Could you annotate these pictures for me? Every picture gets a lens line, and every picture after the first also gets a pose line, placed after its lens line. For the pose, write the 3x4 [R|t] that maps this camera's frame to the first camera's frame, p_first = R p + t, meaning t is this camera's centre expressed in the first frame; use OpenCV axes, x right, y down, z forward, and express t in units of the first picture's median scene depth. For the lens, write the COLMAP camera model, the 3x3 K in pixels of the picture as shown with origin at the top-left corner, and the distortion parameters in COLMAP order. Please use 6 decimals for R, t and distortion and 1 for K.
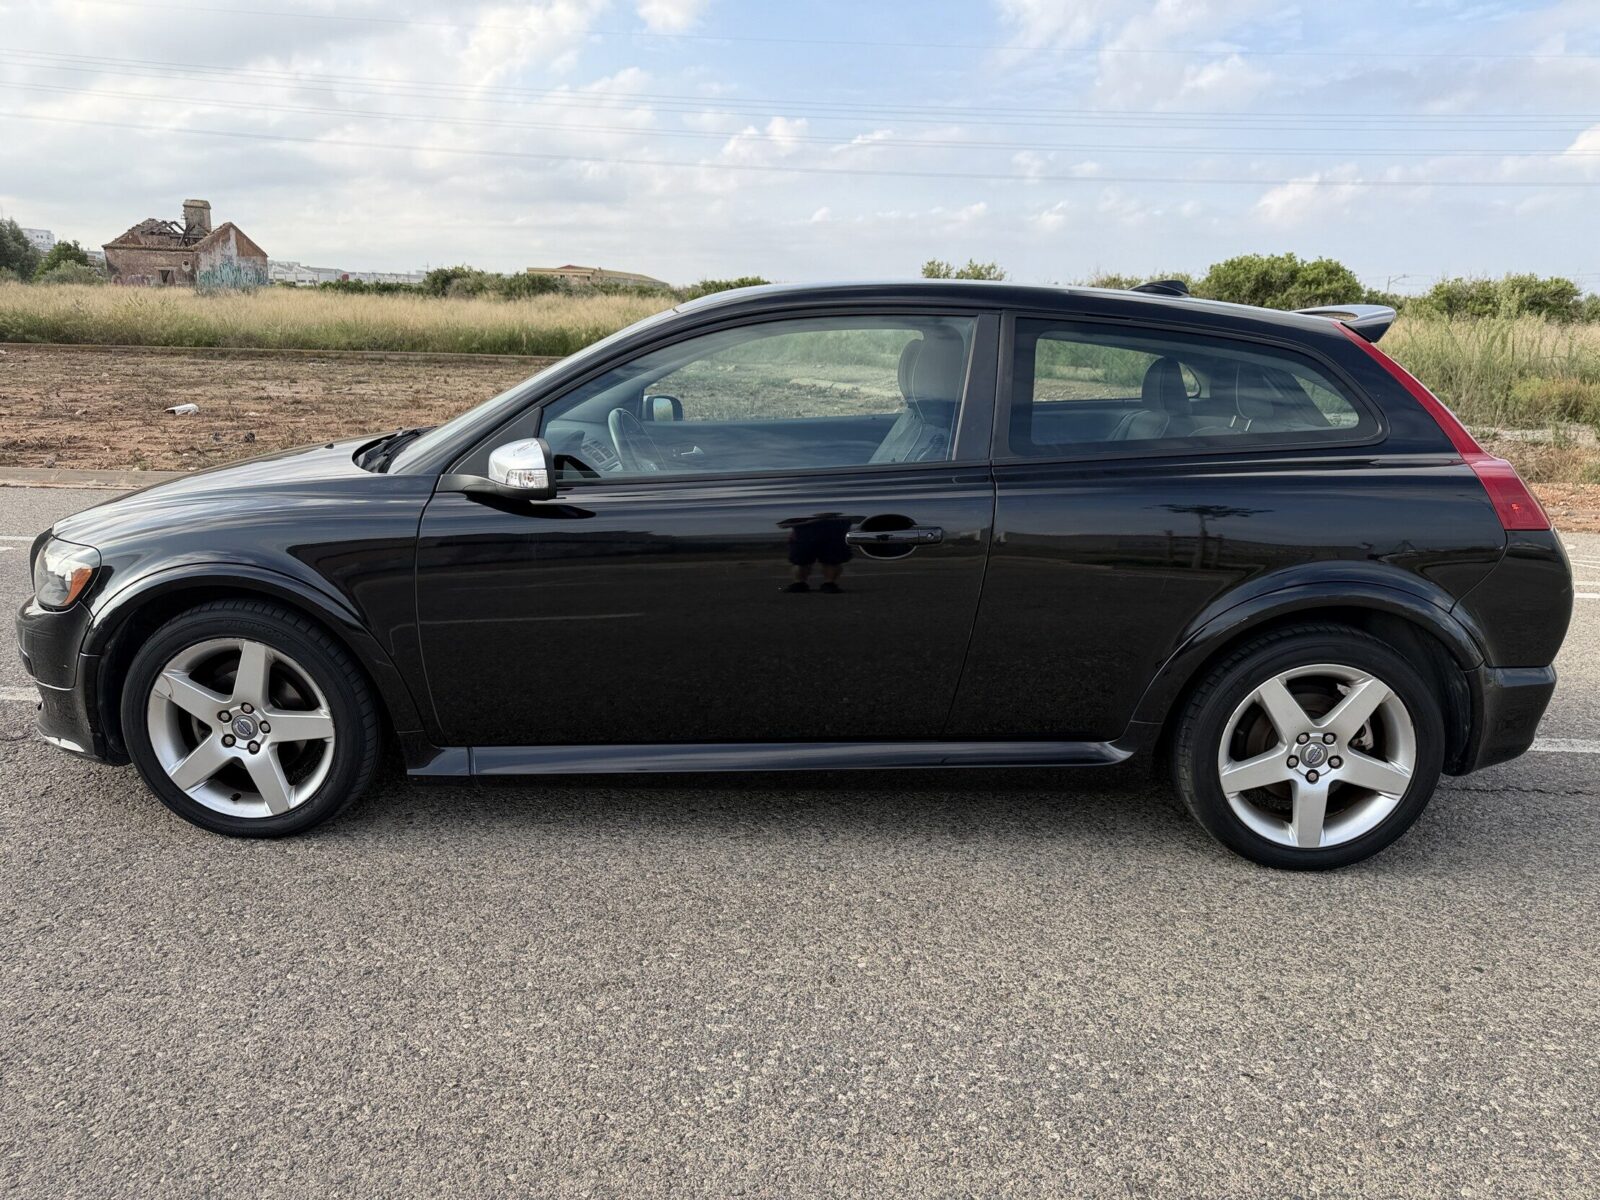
lens RADIAL K [[1201.4, 0, 800.0], [0, 1201.4, 600.0], [0, 0, 1]] dist [-0.004889, 0.000737]
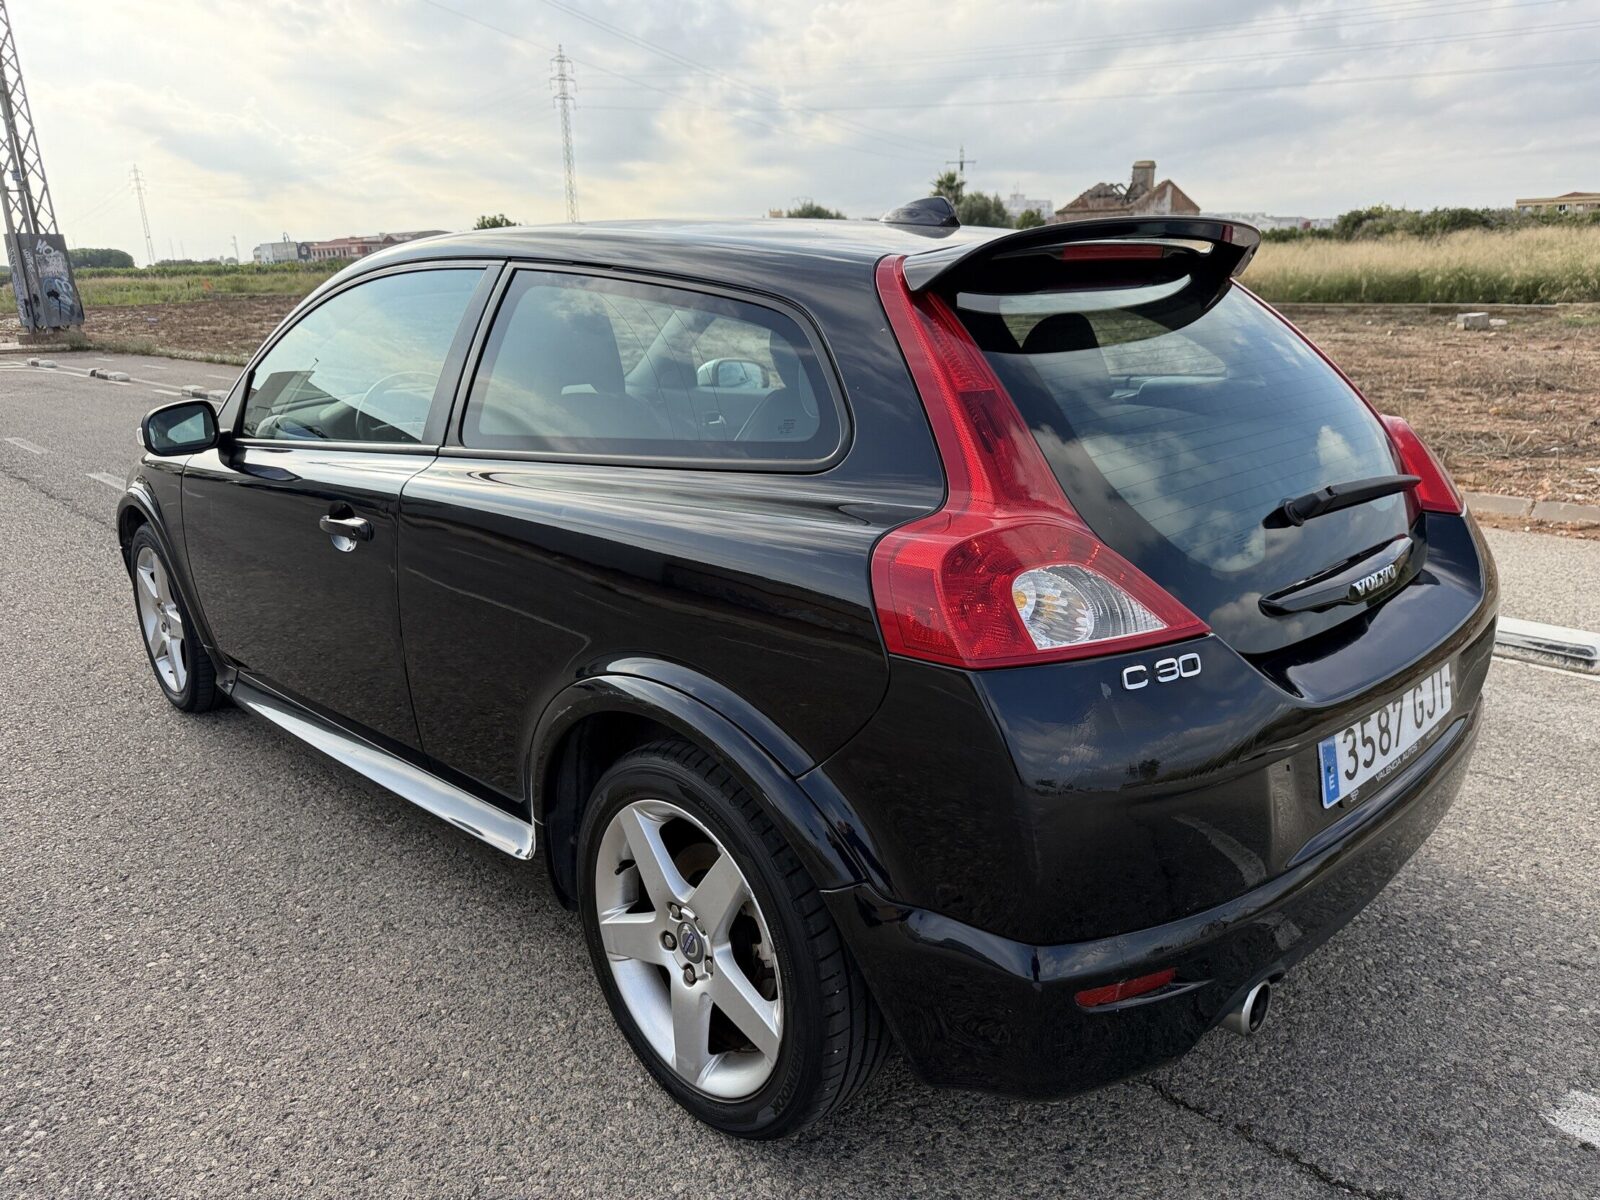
lens RADIAL K [[1201.4, 0, 800.0], [0, 1201.4, 600.0], [0, 0, 1]] dist [-0.004889, 0.000737]
pose [[0.717757, 0.143135, -0.681423, 0.109523], [-0.116434, 0.989536, 0.085213, -0.013840], [0.686490, 0.018179, 0.726912, 0.071937]]
